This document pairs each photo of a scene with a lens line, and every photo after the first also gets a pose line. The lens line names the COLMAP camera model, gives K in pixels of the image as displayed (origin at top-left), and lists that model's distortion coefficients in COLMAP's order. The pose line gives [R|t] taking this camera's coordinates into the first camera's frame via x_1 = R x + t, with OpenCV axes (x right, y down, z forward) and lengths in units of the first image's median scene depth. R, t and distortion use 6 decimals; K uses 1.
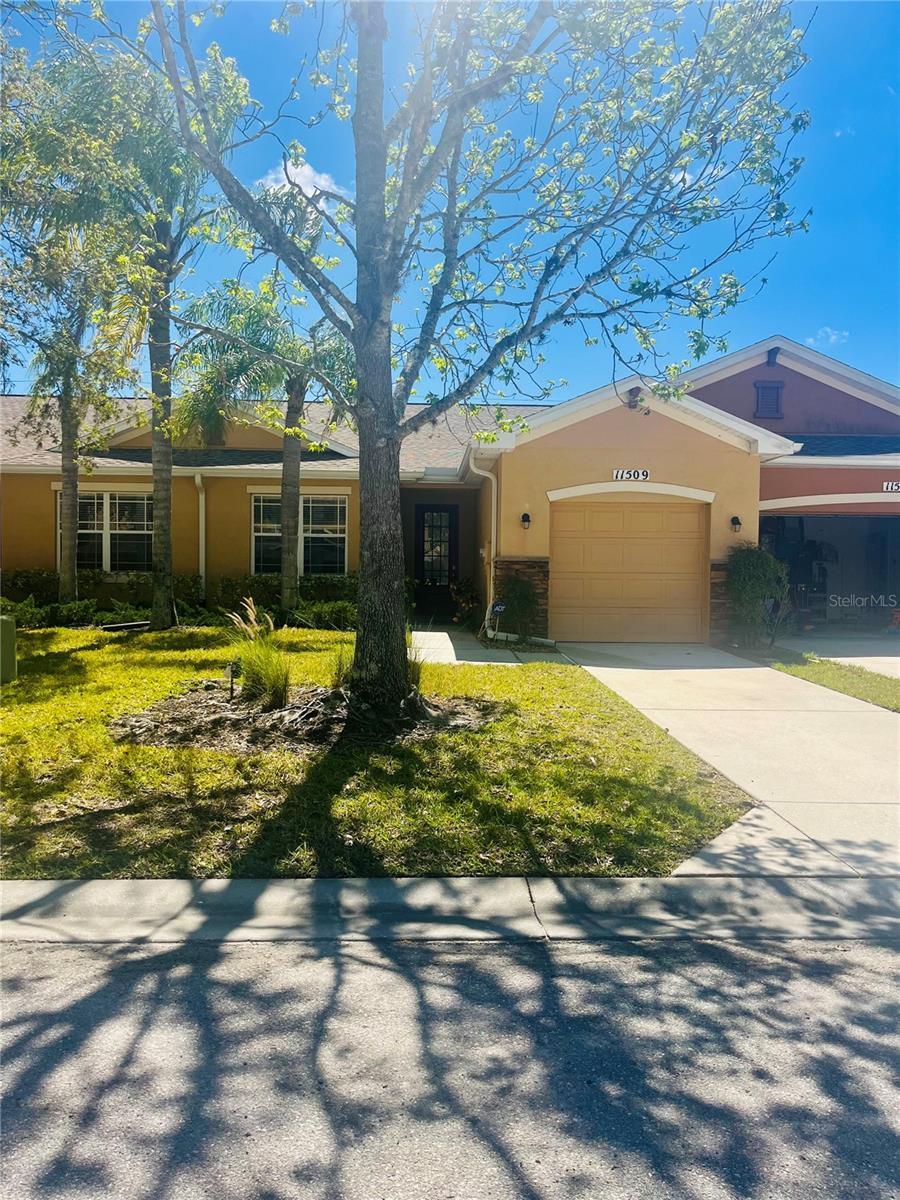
lens RADIAL K [[912.9, 0, 449.7], [0, 912.9, 597.3], [0, 0, 1]] dist [0.000295, -0.000726]
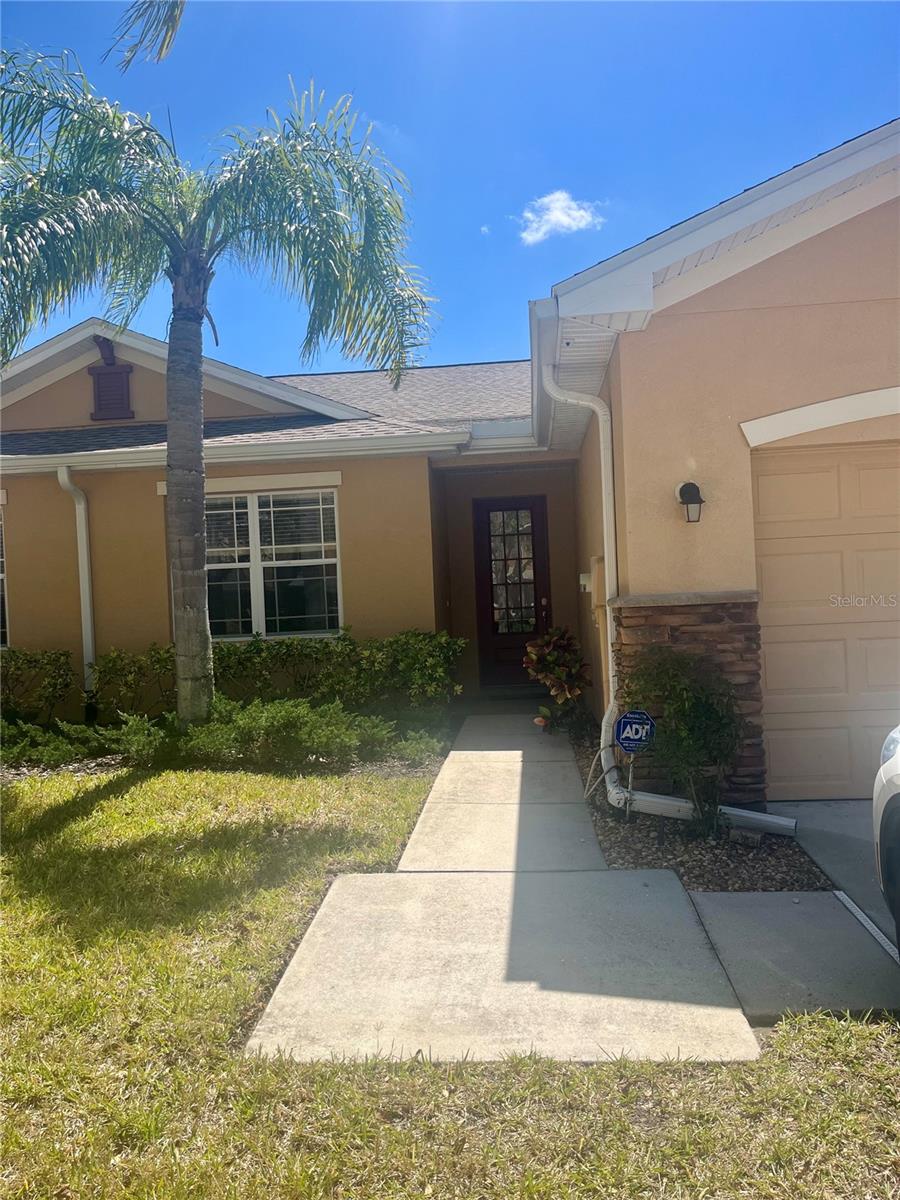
lens RADIAL K [[912.9, 0, 453.1], [0, 912.9, 601.4], [0, 0, 1]] dist [0.000295, -0.000726]
pose [[0.990751, -0.055977, -0.123606, 0.025581], [0.054771, 0.998413, -0.013138, -0.037169], [0.124145, 0.006246, 0.992244, 0.535801]]
